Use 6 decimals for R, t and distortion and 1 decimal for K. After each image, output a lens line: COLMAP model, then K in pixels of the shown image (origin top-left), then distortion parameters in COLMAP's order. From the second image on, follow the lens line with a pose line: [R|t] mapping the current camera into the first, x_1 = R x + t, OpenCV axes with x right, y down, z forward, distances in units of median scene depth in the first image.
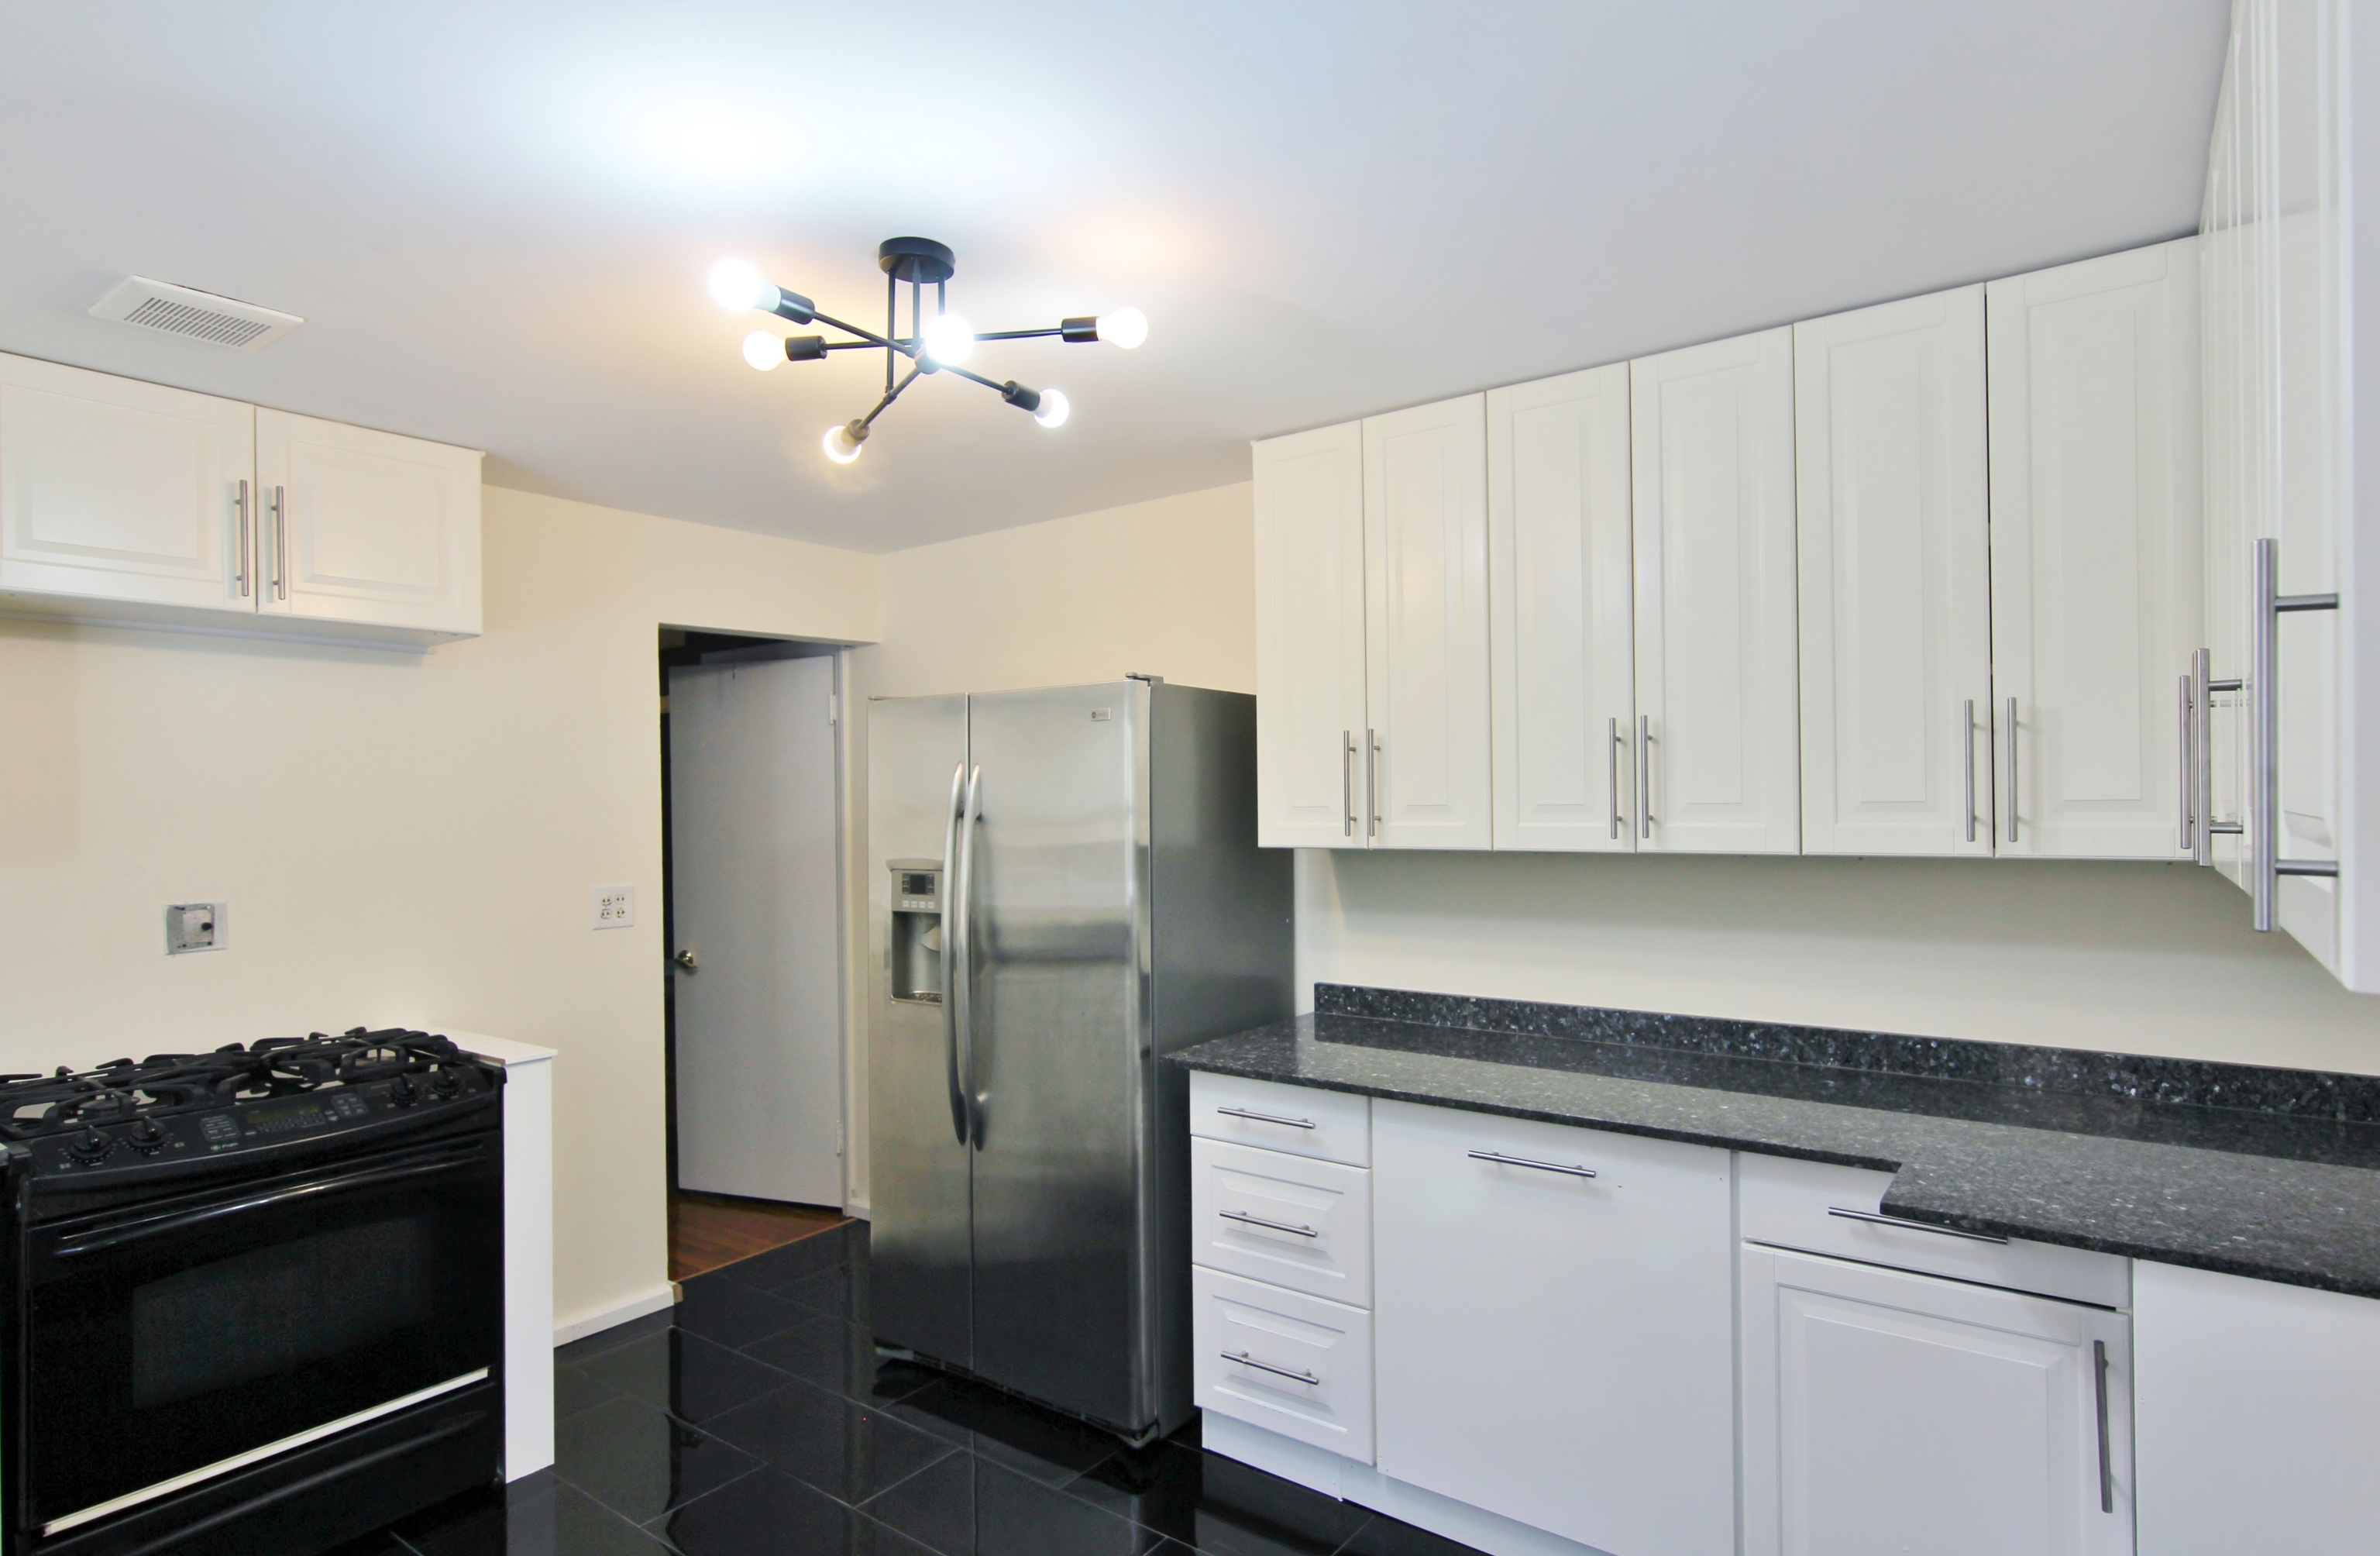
lens RADIAL K [[1236.1, 0, 1193.5], [0, 1236.1, 800.5], [0, 0, 1]] dist [-0.002773, -0.002353]
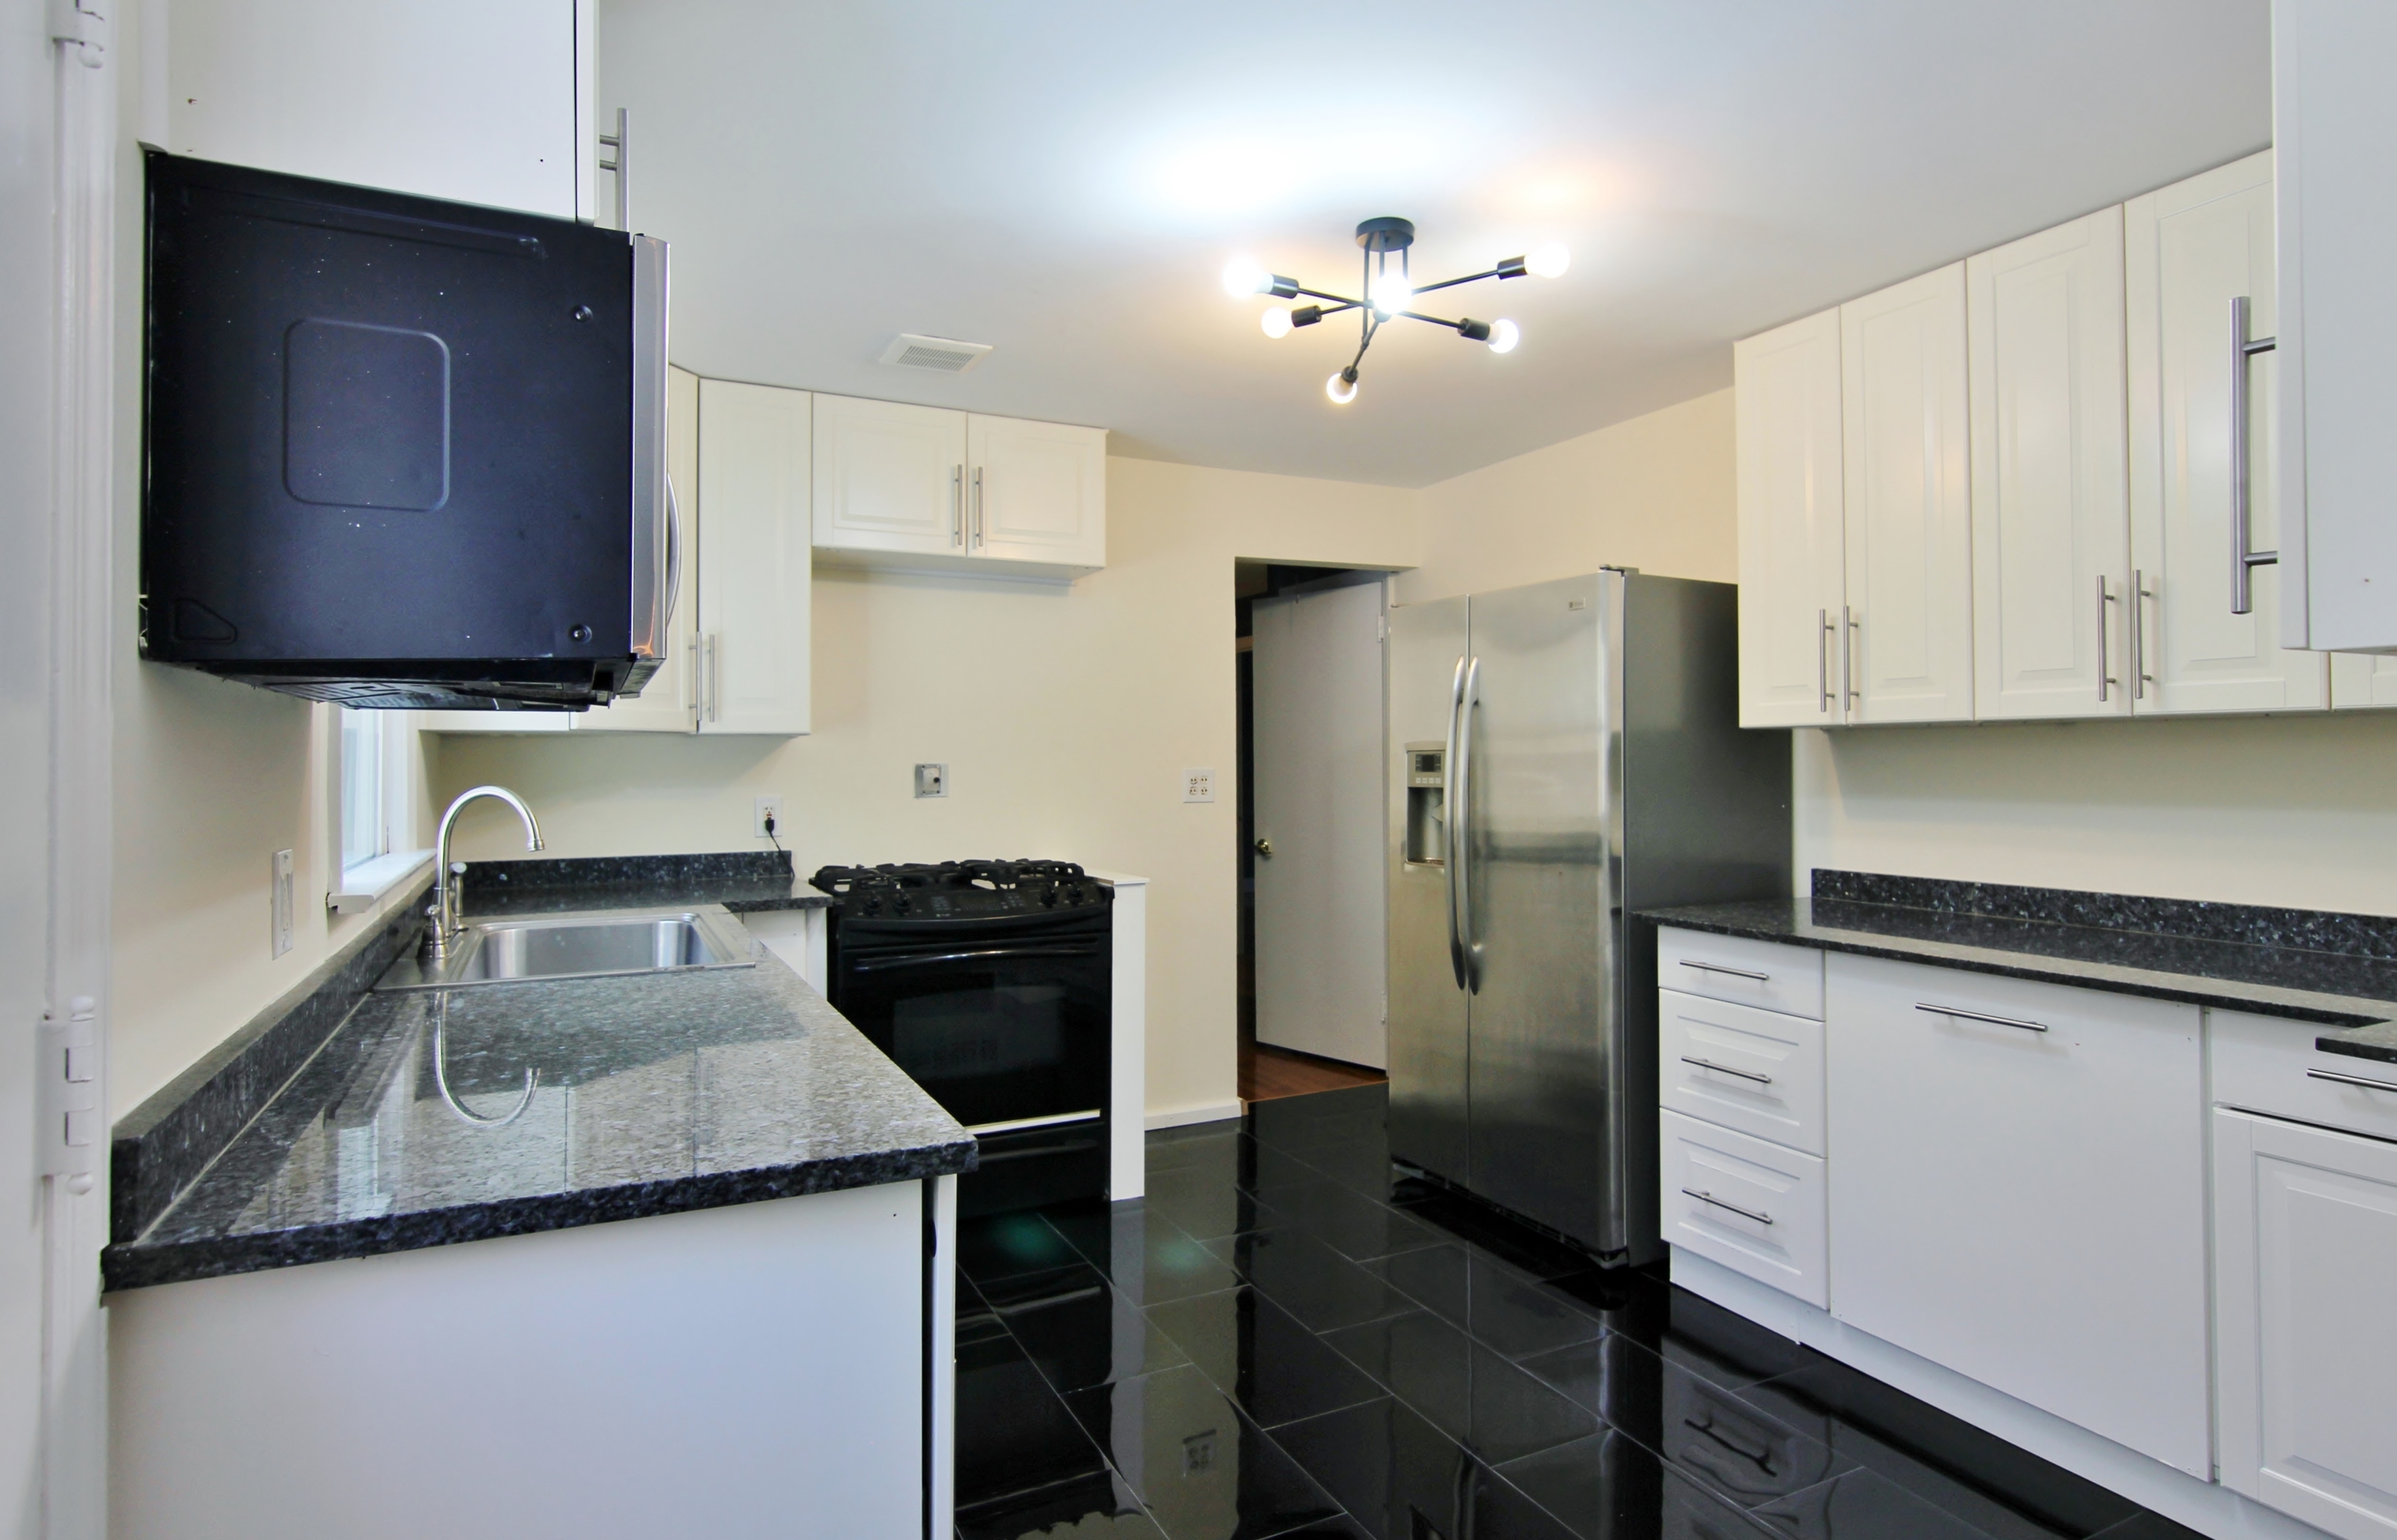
lens RADIAL K [[1244.7, 0, 1206.0], [0, 1244.7, 745.7], [0, 0, 1]] dist [-0.002773, -0.002353]
pose [[0.893426, 0.006379, -0.449166, 0.133417], [-0.010066, 0.999932, -0.005821, 0.069665], [0.449098, 0.009722, 0.893429, -0.158057]]
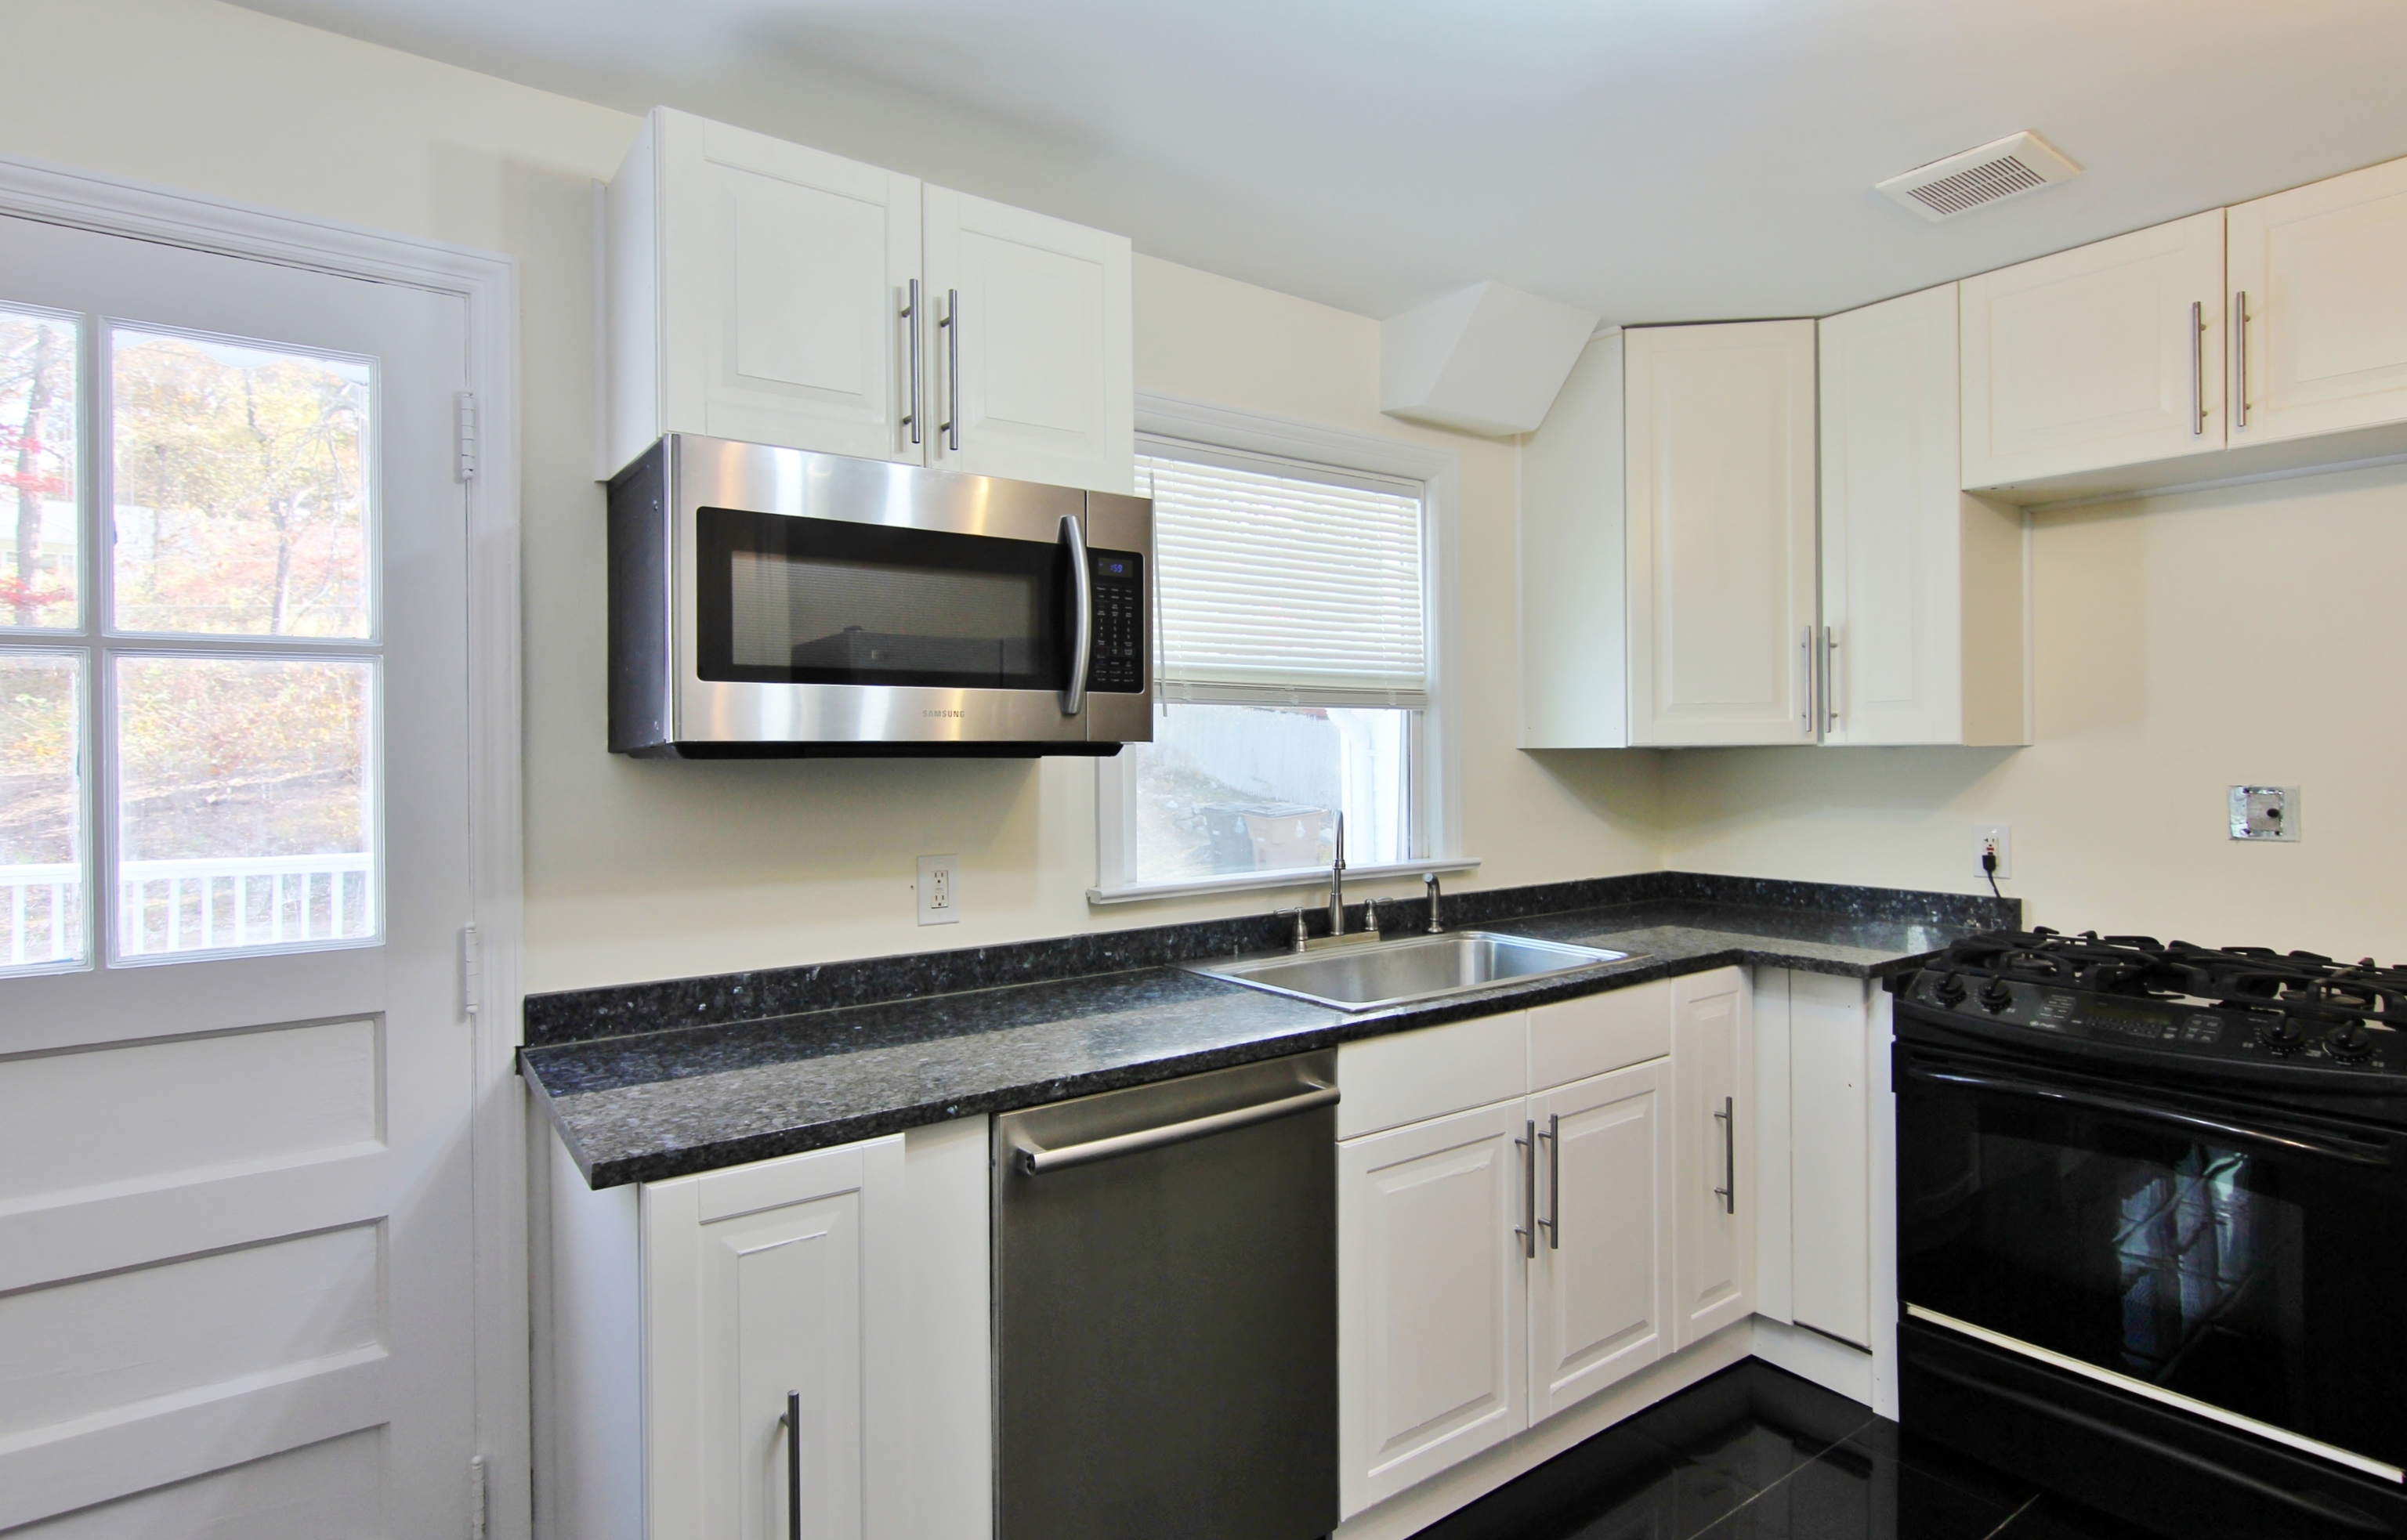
lens RADIAL K [[1249.9, 0, 1221.7], [0, 1249.9, 757.8], [0, 0, 1]] dist [-0.002773, -0.002353]
pose [[-0.281970, 0.023983, -0.959123, 0.269448], [0.010074, 0.999706, 0.022036, 0.036649], [0.959370, -0.003449, -0.282129, 0.549613]]
